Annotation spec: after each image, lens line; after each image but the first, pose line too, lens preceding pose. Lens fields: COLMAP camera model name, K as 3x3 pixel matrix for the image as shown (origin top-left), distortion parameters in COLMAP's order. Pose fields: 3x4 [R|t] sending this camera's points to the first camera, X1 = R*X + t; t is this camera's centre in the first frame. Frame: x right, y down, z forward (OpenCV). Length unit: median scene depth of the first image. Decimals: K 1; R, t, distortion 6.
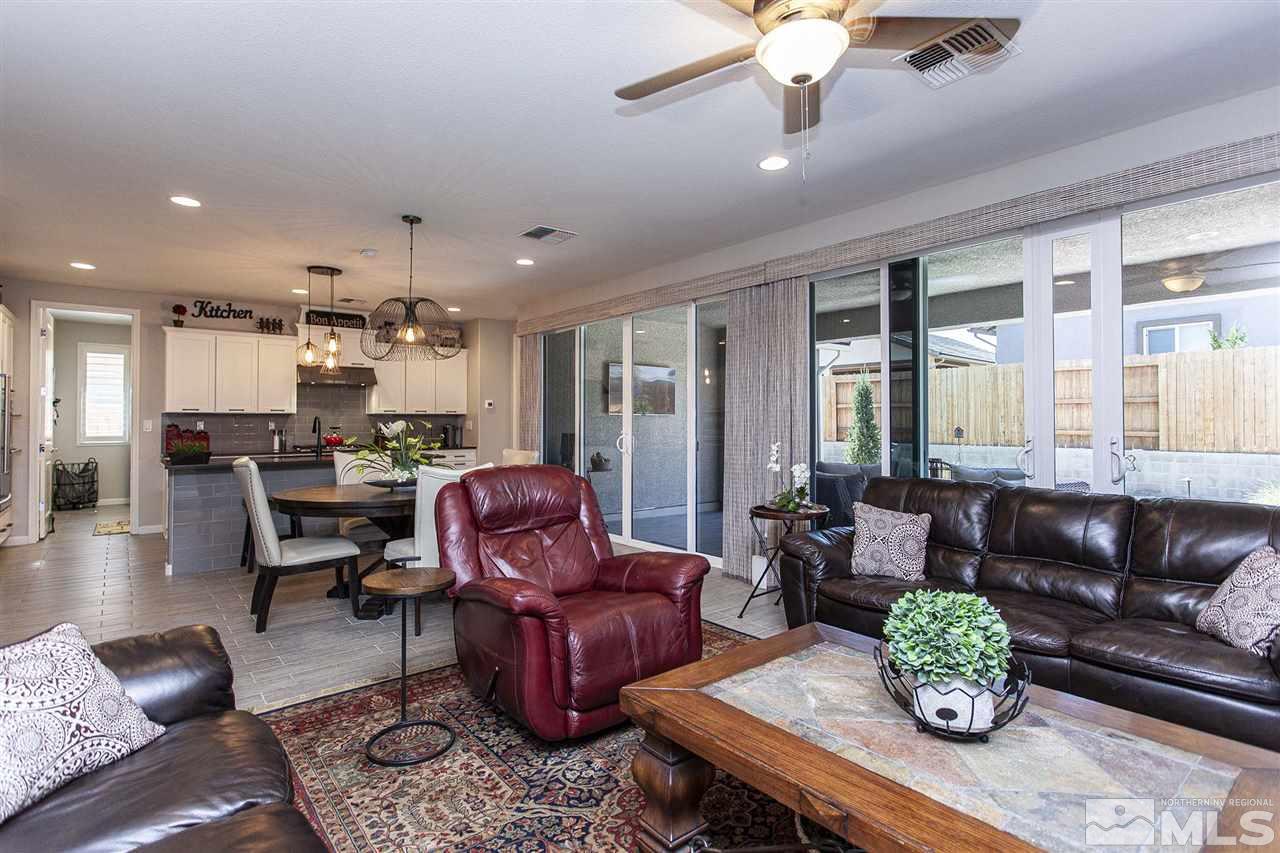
lens RADIAL K [[632.1, 0, 639.0], [0, 632.1, 414.5], [0, 0, 1]] dist [-0.000679, 0.004015]
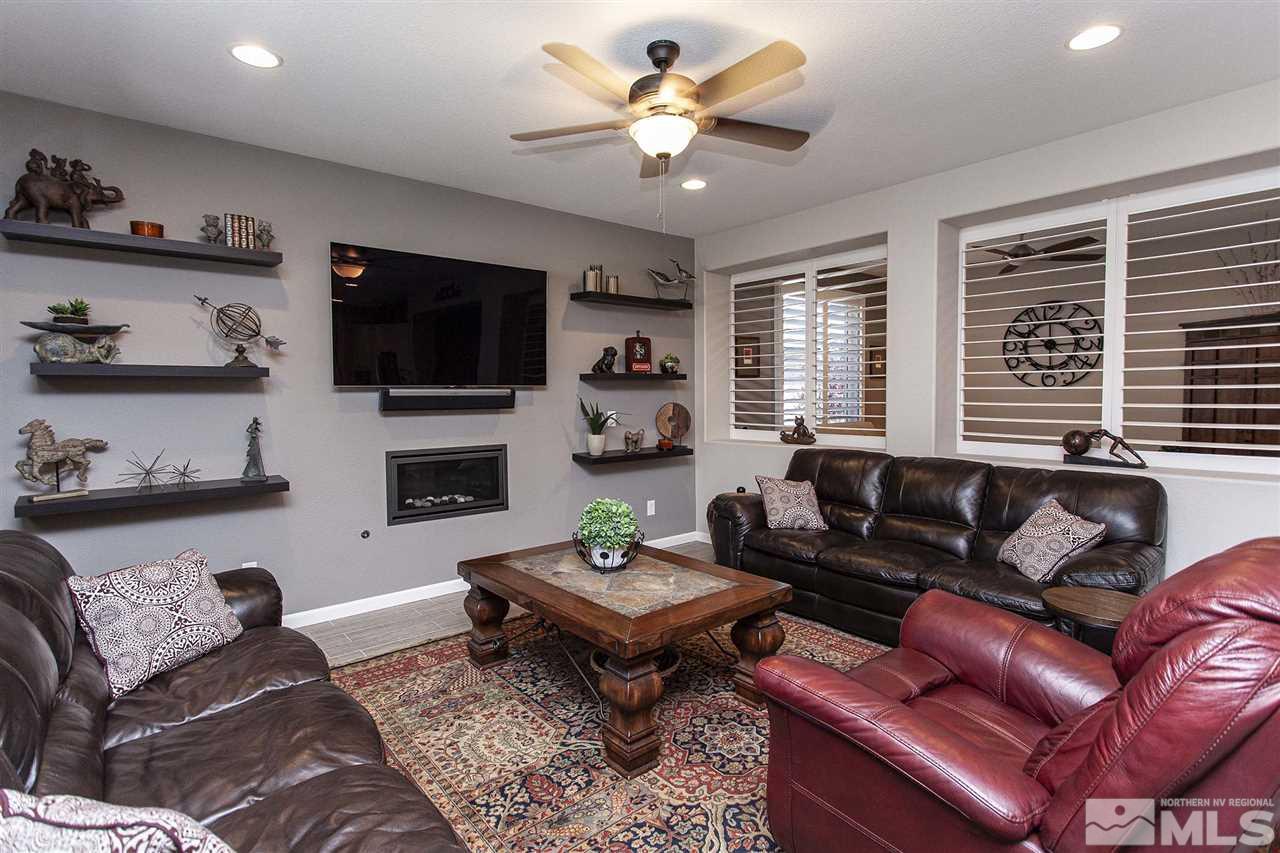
lens RADIAL K [[632.1, 0, 638.7], [0, 632.1, 416.5], [0, 0, 1]] dist [-0.000679, 0.004015]
pose [[-0.999918, 0.011056, -0.006450, 0.050289], [0.010860, 0.999501, 0.029678, -0.003748], [0.006774, 0.029605, -0.999539, 0.364621]]
